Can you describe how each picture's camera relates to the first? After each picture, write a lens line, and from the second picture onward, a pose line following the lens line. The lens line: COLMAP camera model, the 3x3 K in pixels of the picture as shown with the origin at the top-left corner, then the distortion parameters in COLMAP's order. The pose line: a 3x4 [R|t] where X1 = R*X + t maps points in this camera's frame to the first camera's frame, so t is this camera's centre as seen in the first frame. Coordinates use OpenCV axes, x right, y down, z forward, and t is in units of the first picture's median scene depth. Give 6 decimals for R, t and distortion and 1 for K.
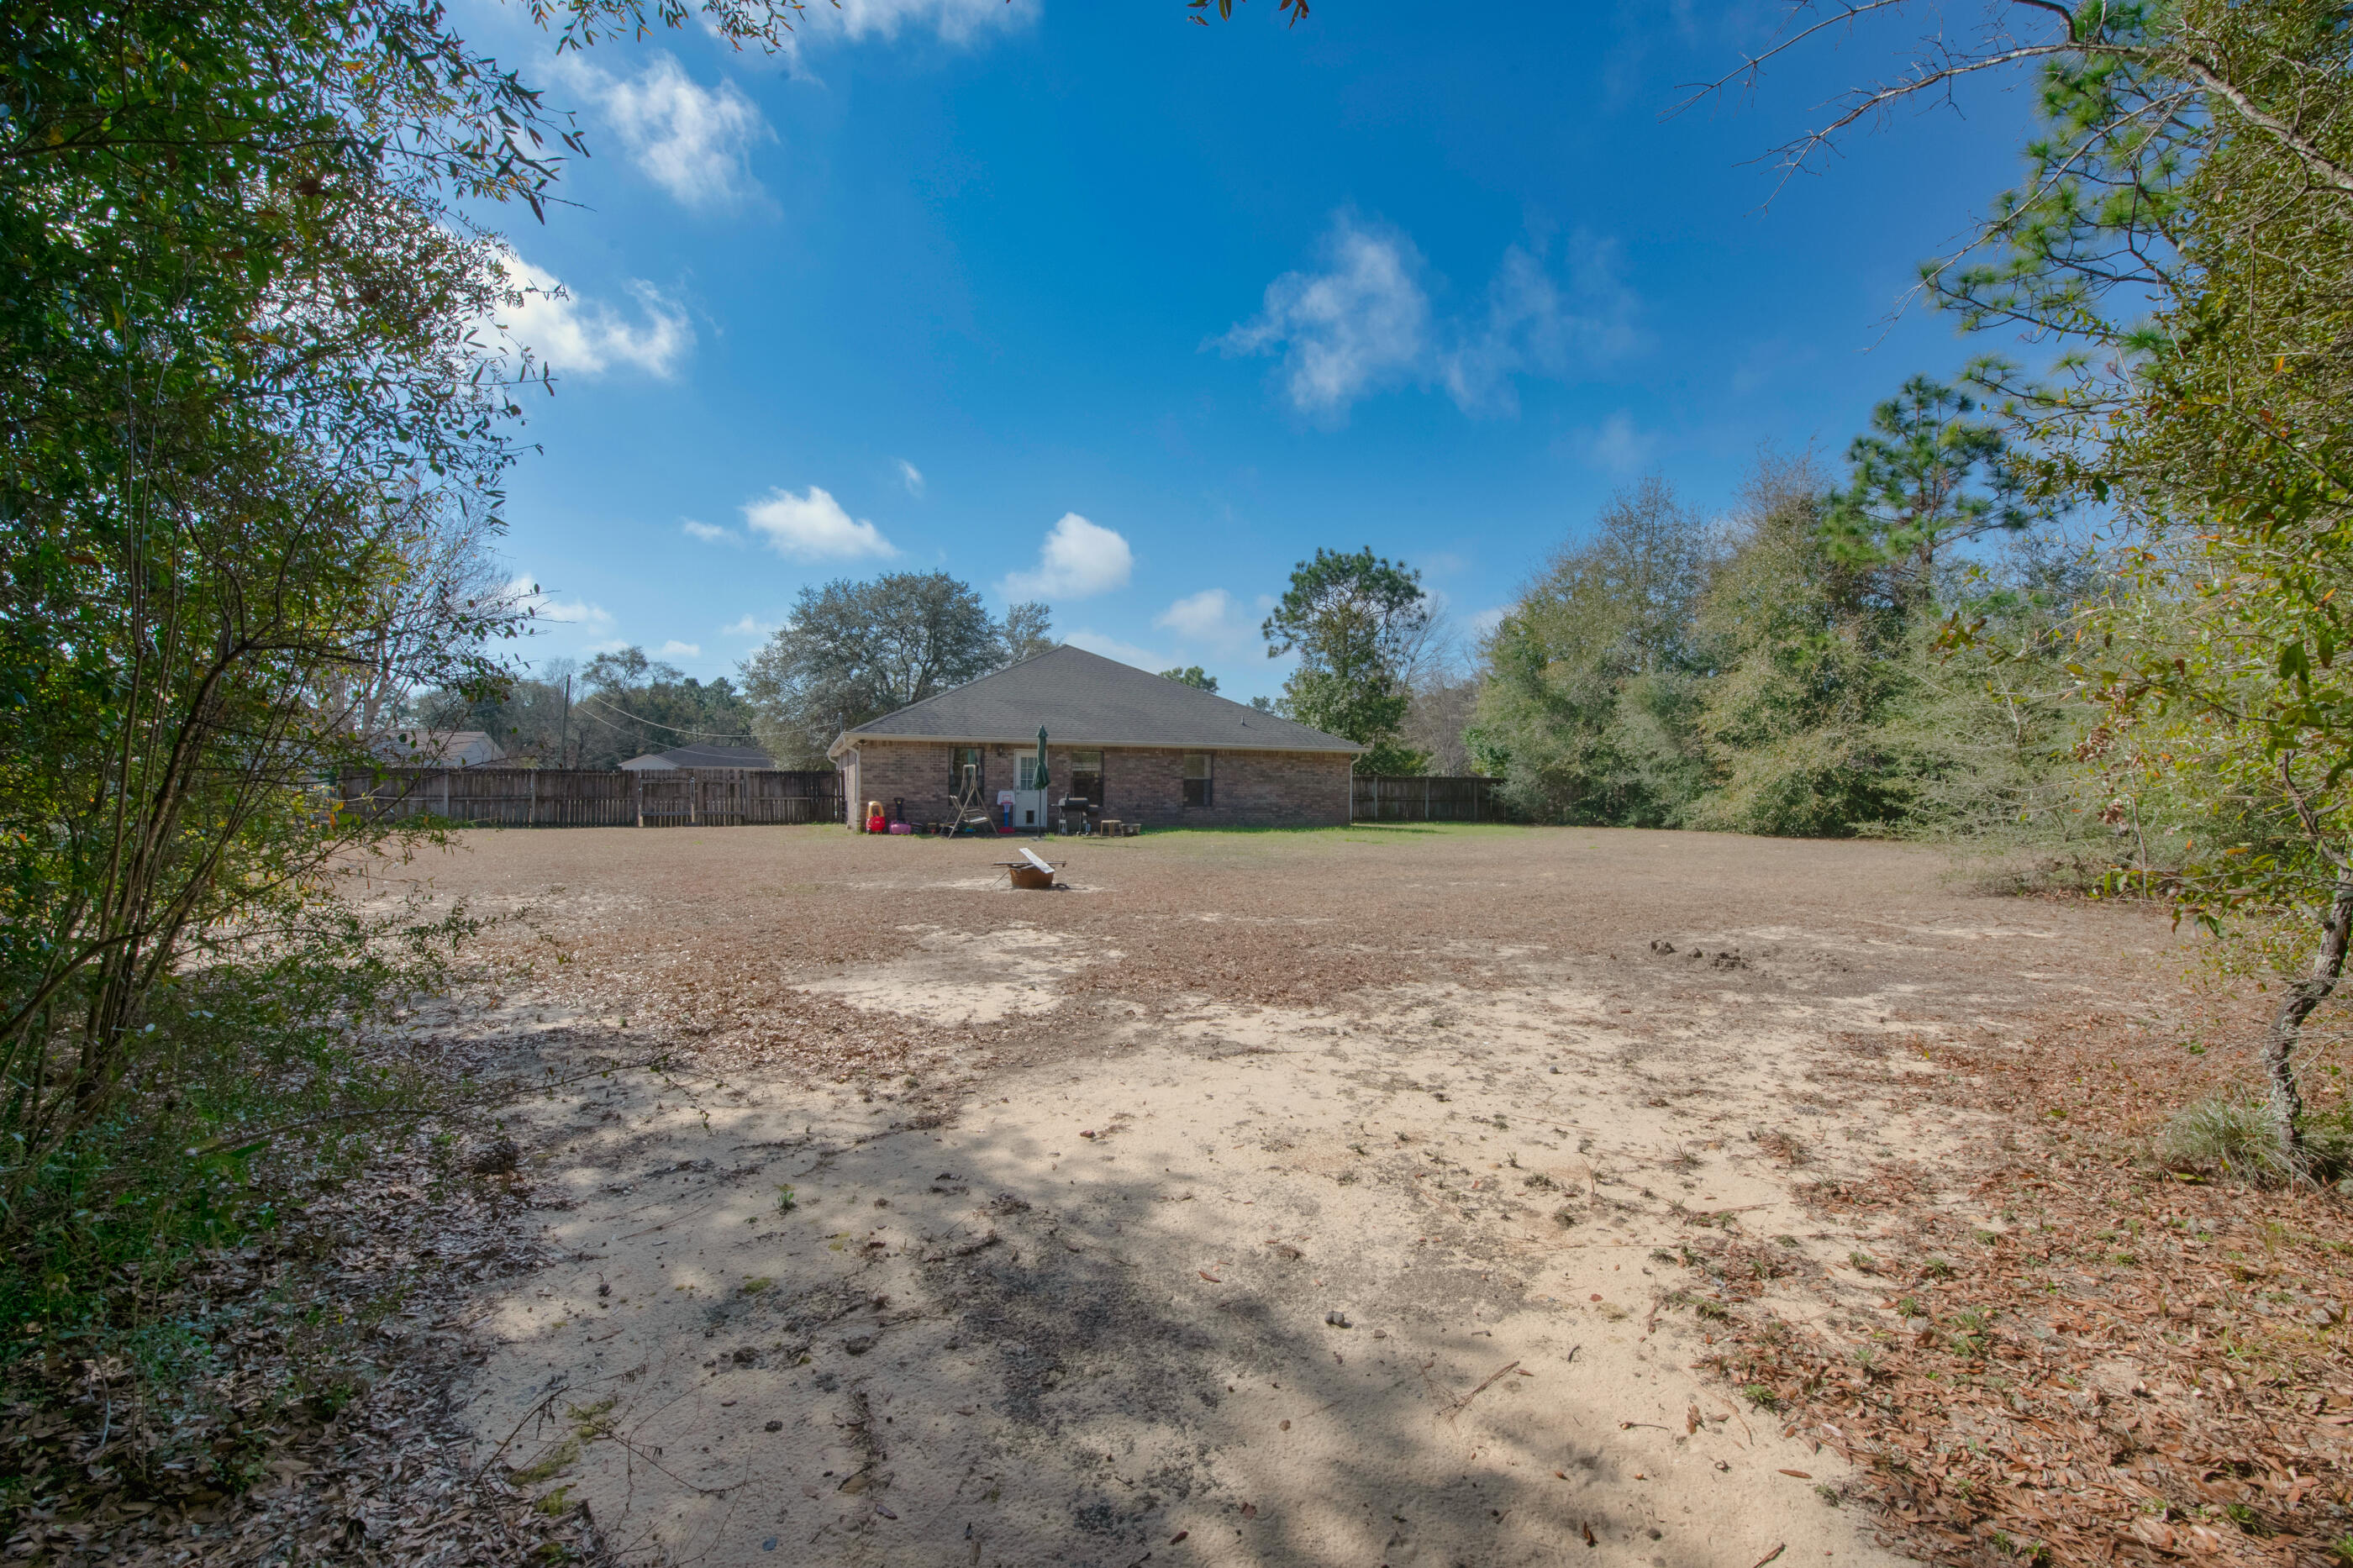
lens RADIAL K [[956.9, 0, 1179.7], [0, 956.9, 790.6], [0, 0, 1]] dist [-0.001418, -0.000070]
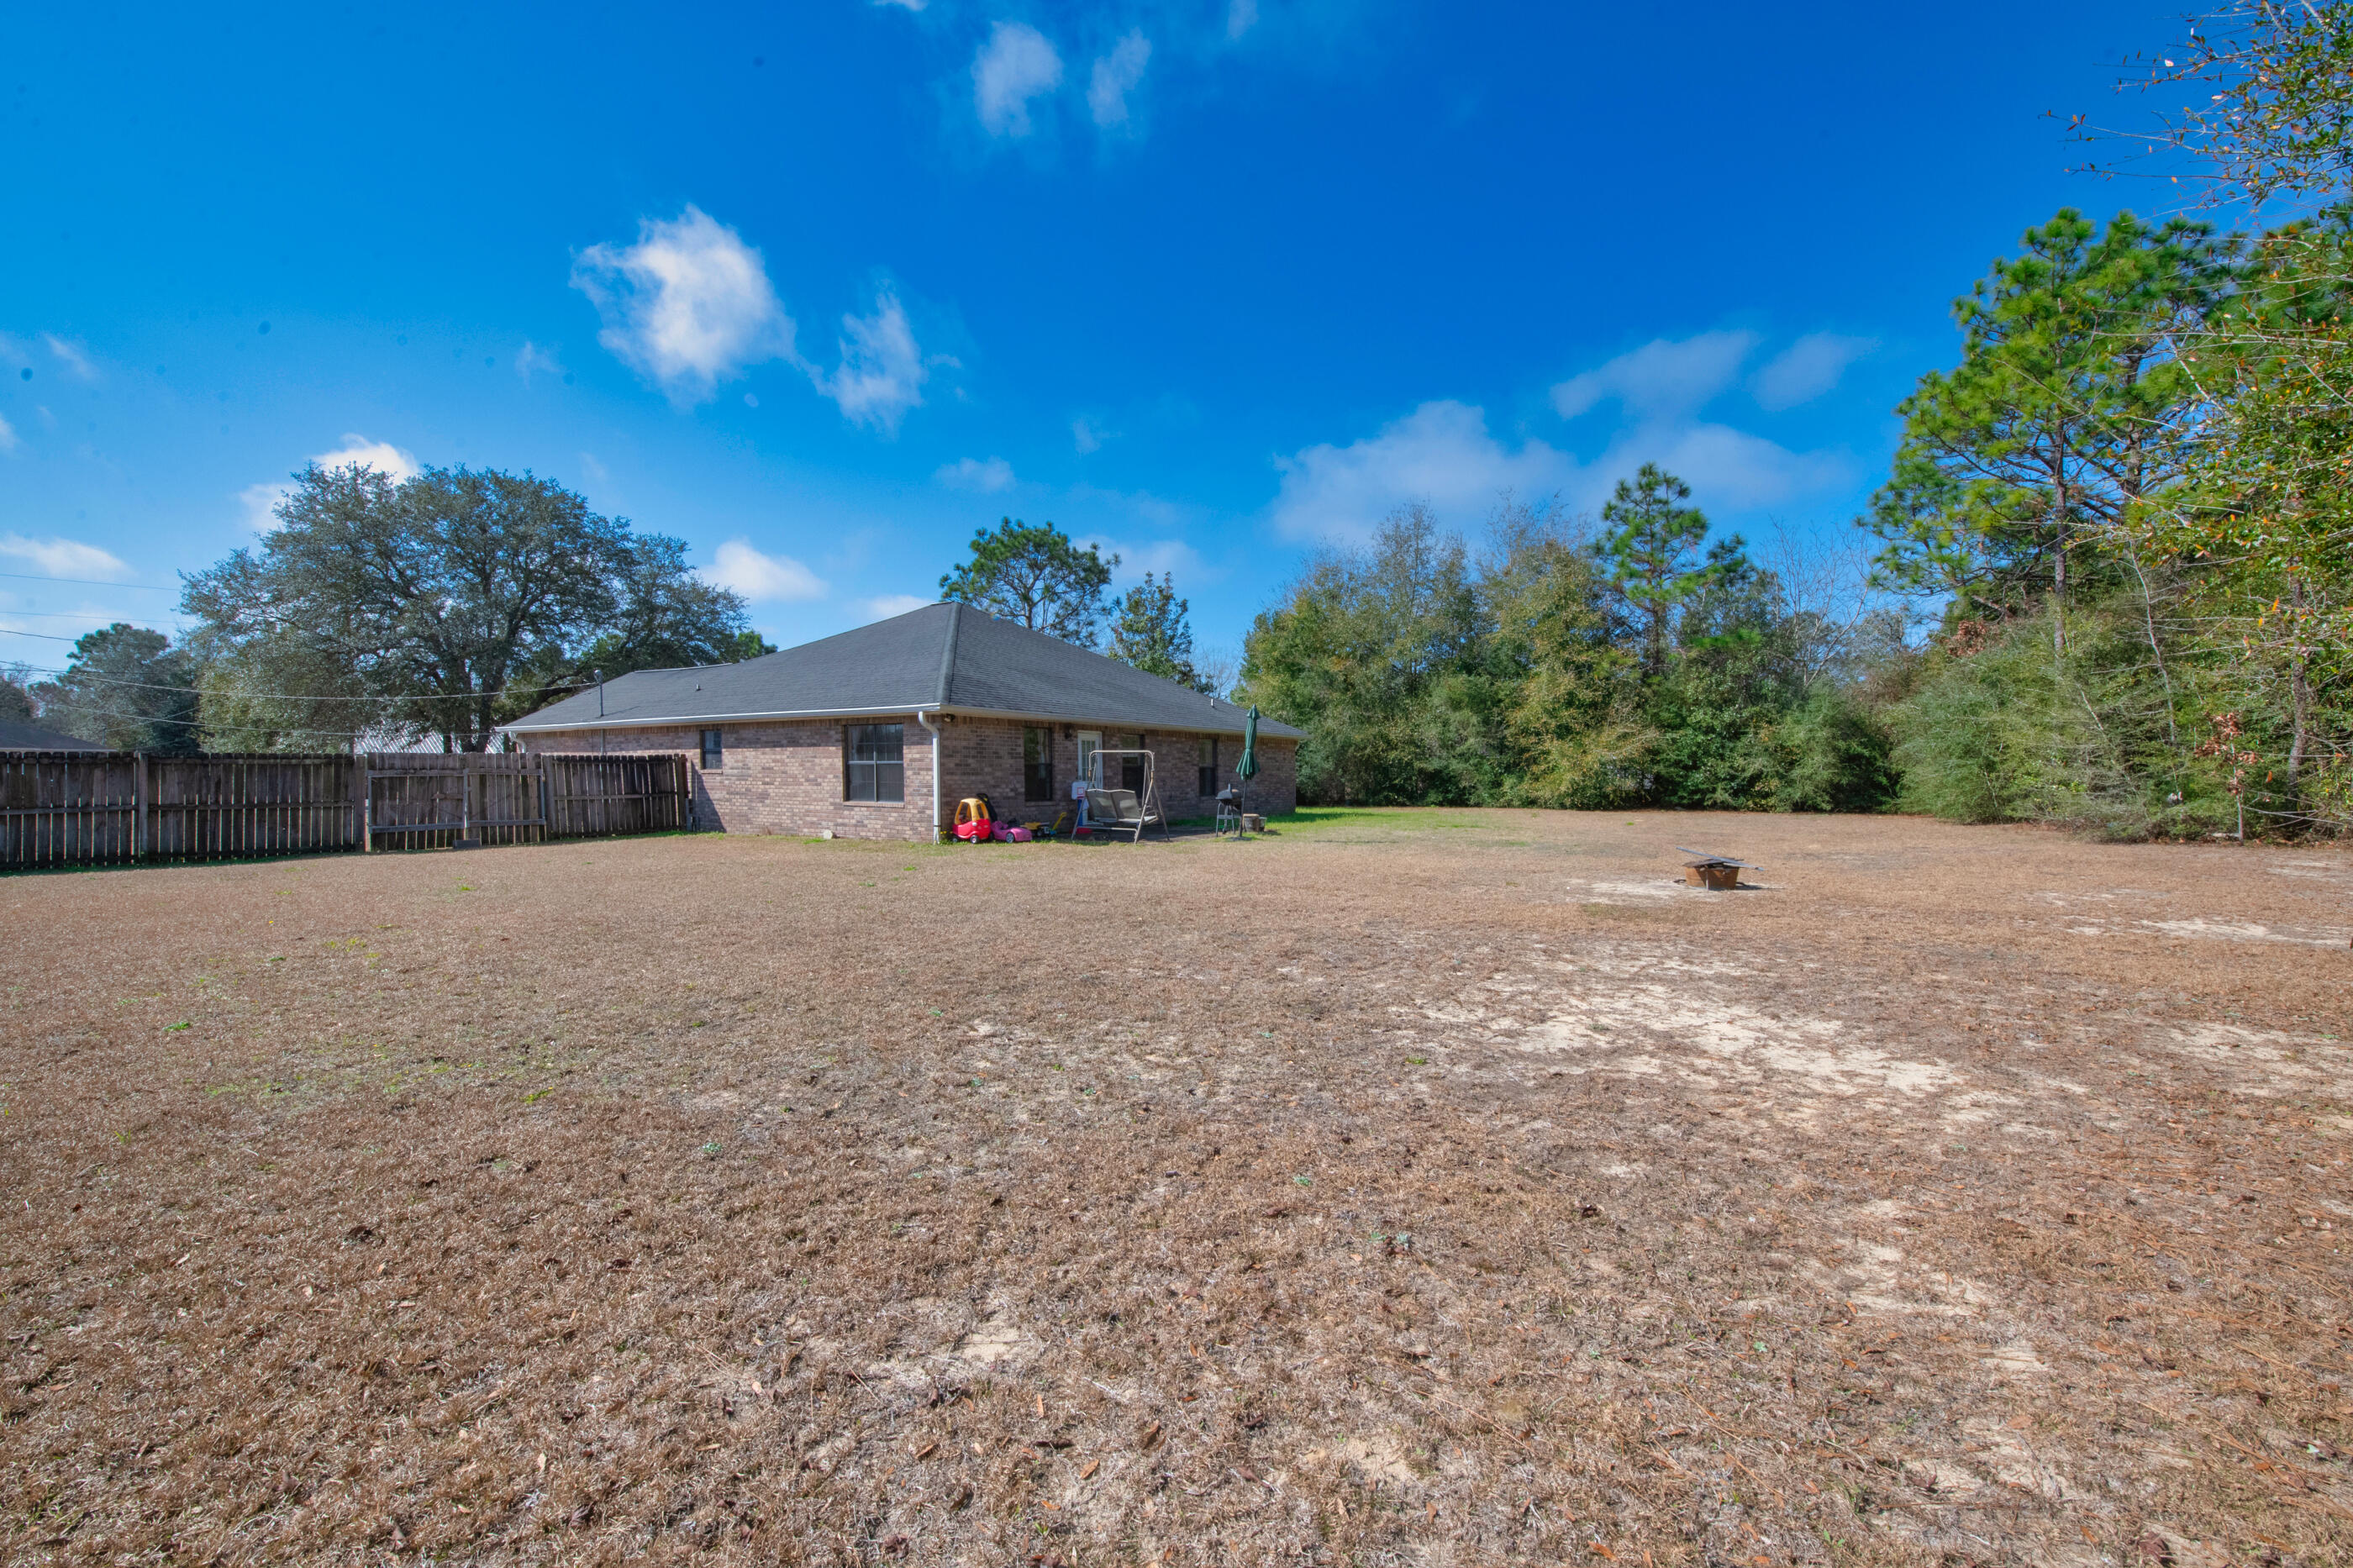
lens RADIAL K [[956.9, 0, 1177.6], [0, 956.9, 768.4], [0, 0, 1]] dist [-0.001418, -0.000070]
pose [[0.819814, -0.004803, 0.572609, -0.490217], [0.007193, 0.999972, -0.001910, -0.007888], [-0.572584, 0.005684, 0.819826, 0.257005]]
